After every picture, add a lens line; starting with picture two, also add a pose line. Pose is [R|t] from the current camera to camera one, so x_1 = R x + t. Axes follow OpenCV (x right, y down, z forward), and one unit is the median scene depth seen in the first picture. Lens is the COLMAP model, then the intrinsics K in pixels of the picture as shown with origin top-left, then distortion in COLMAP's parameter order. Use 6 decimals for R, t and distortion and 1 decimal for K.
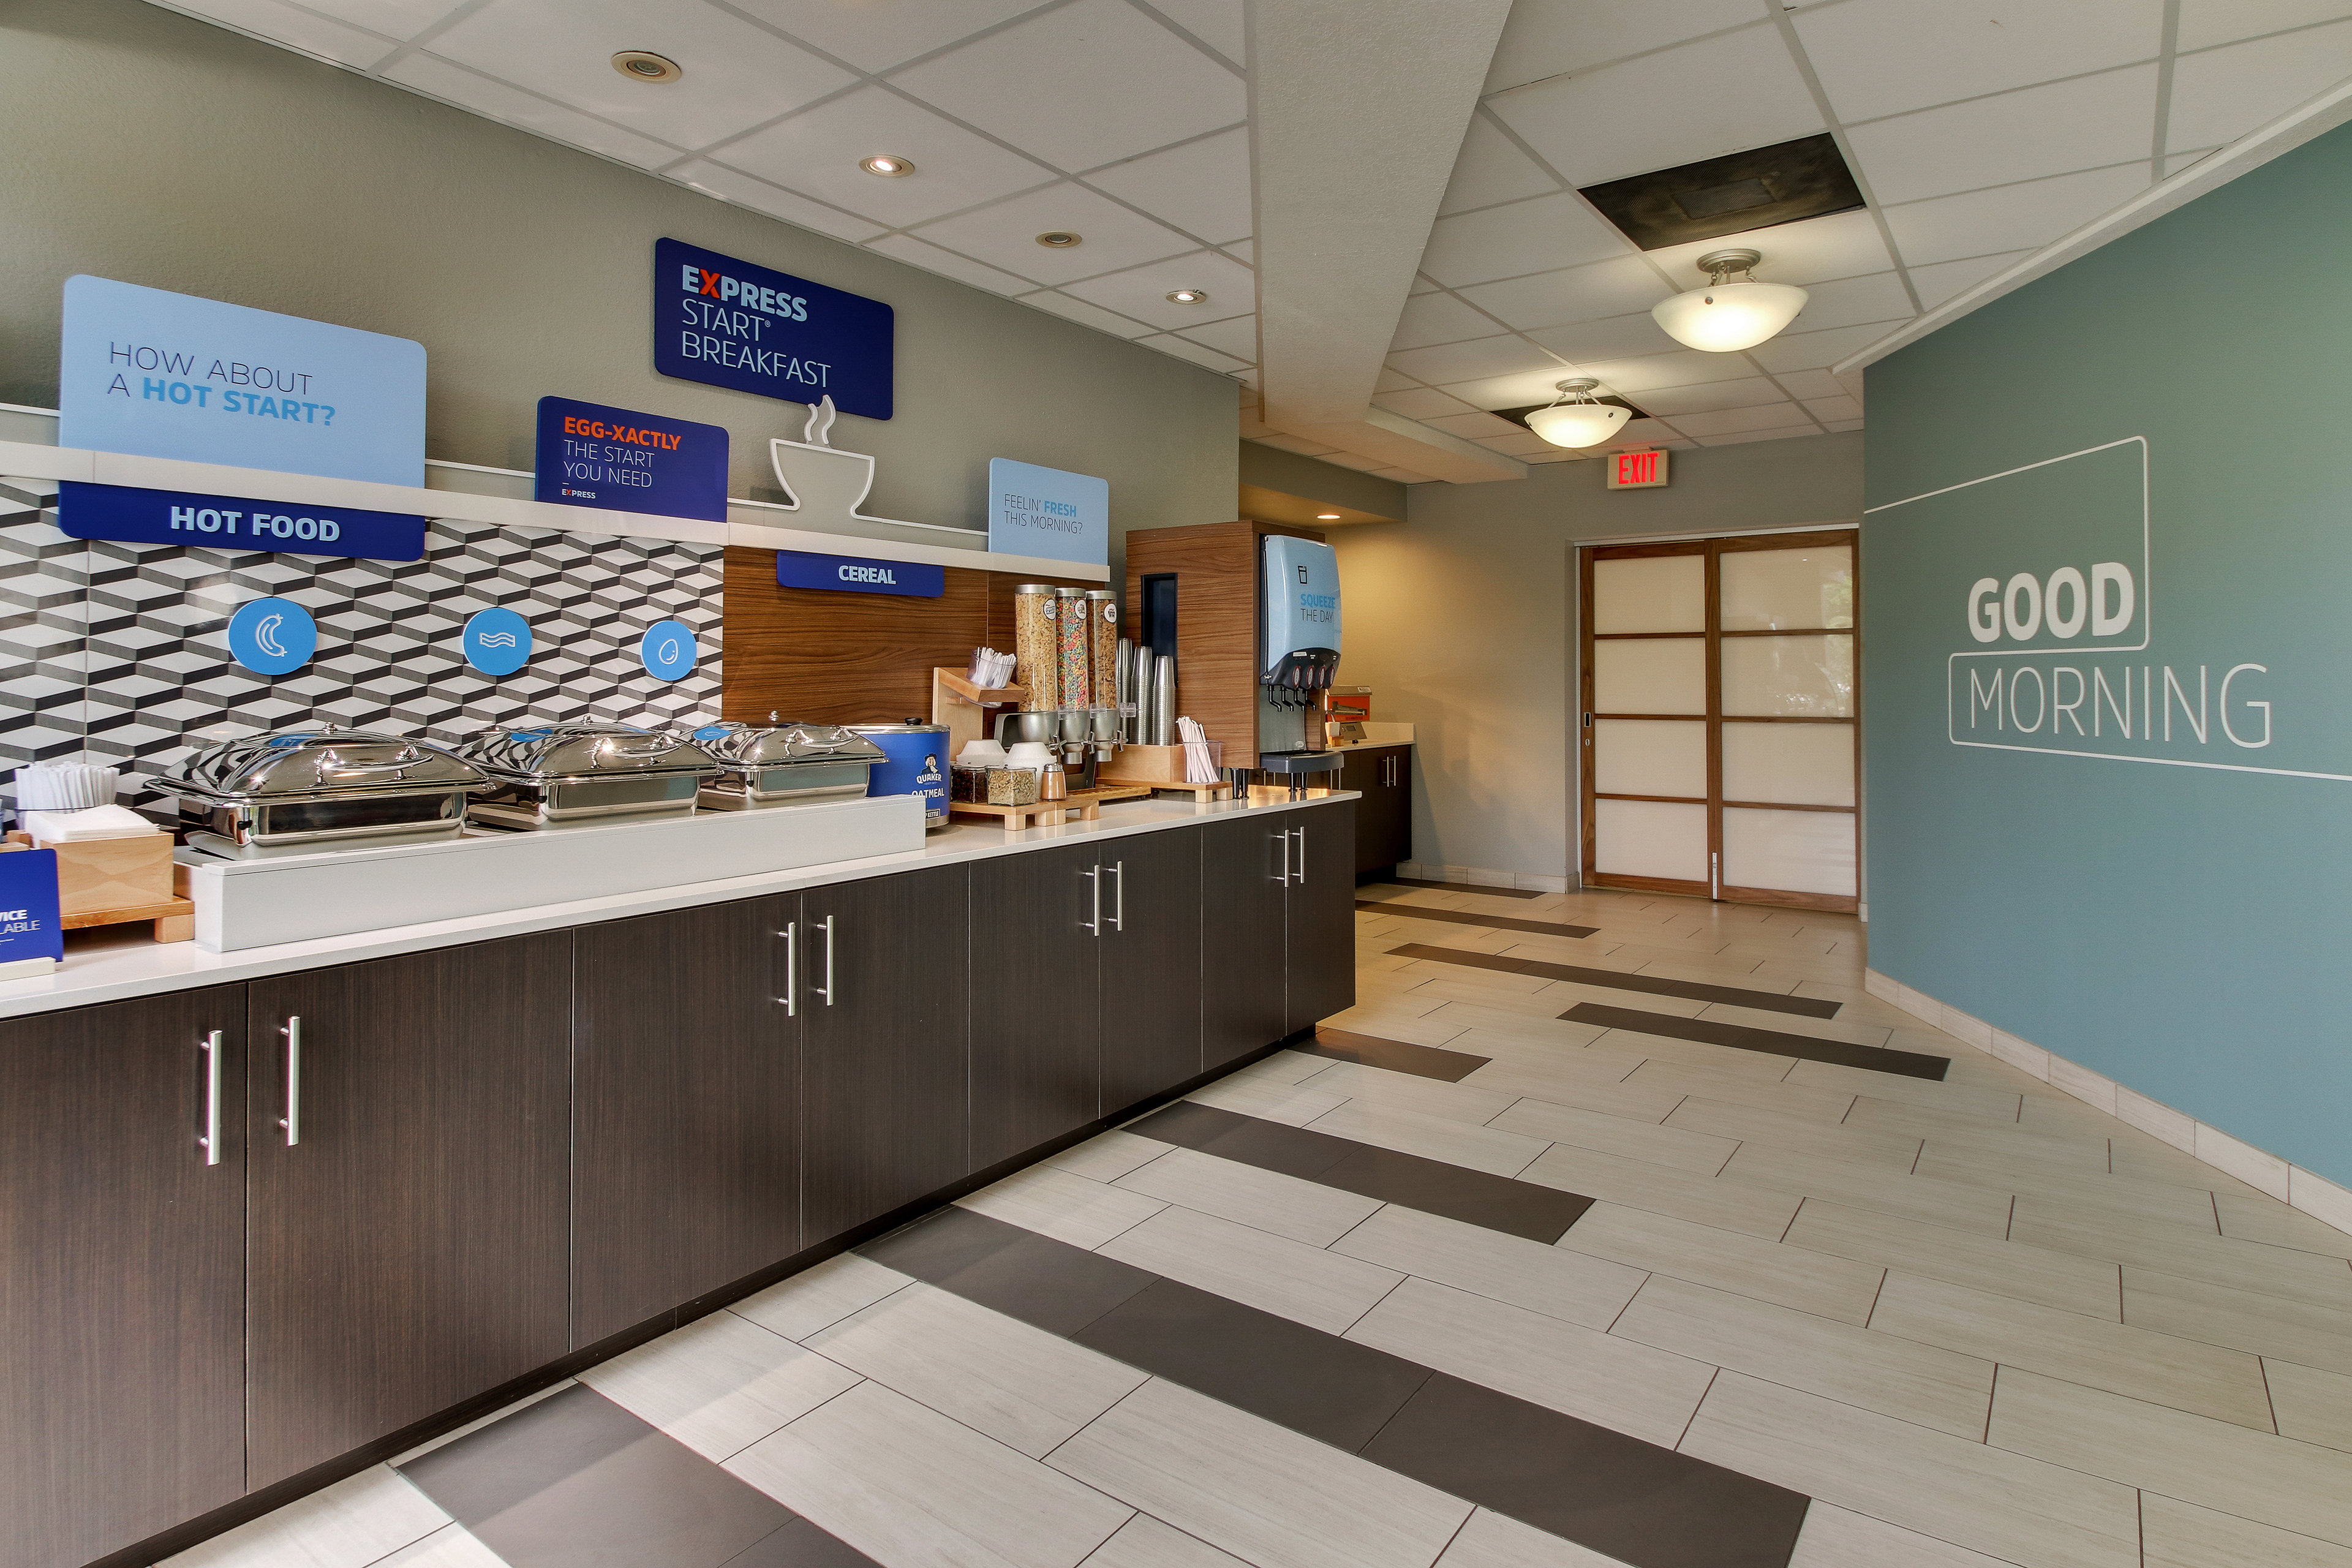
lens RADIAL K [[1262.7, 0, 1176.9], [0, 1262.7, 638.2], [0, 0, 1]] dist [0.001941, -0.000072]
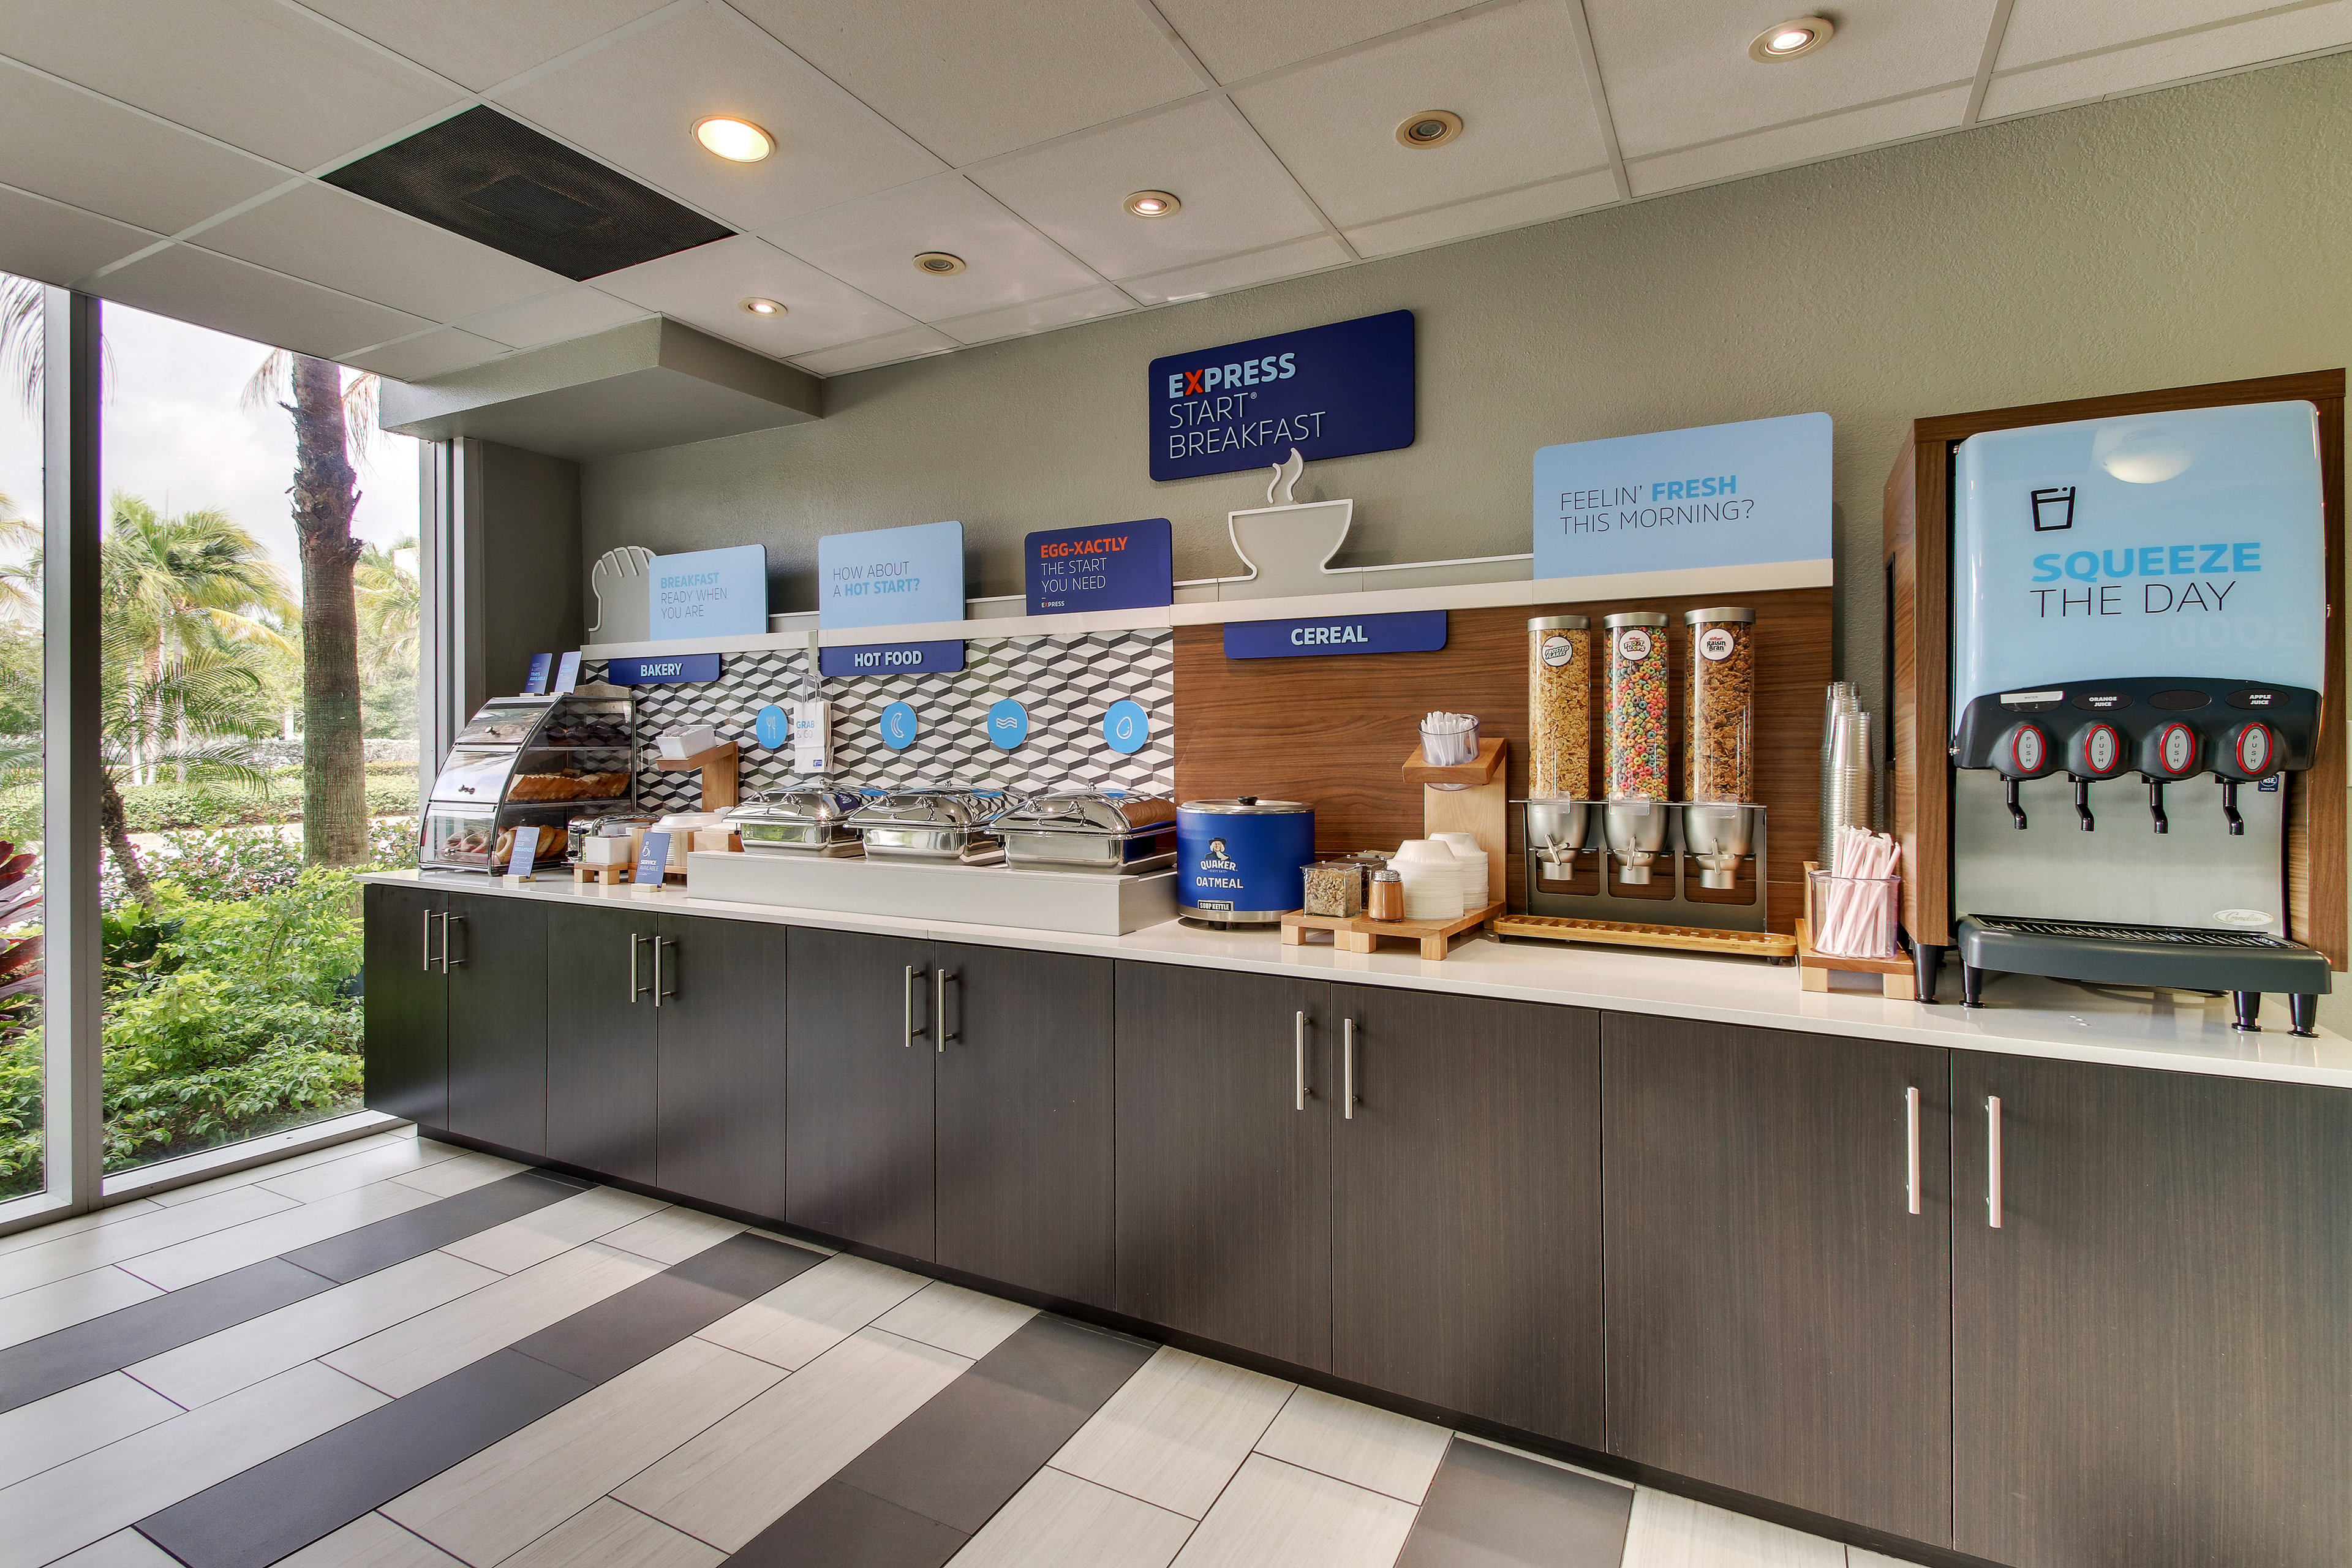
lens RADIAL K [[1105.7, 0, 1169.2], [0, 1105.7, 734.1], [0, 0, 1]] dist [0.019137, -0.008284]
pose [[0.135018, -0.013707, -0.990748, 0.581792], [0.031368, 0.999462, -0.009553, 0.026609], [0.990347, -0.029788, 0.135375, 0.889297]]
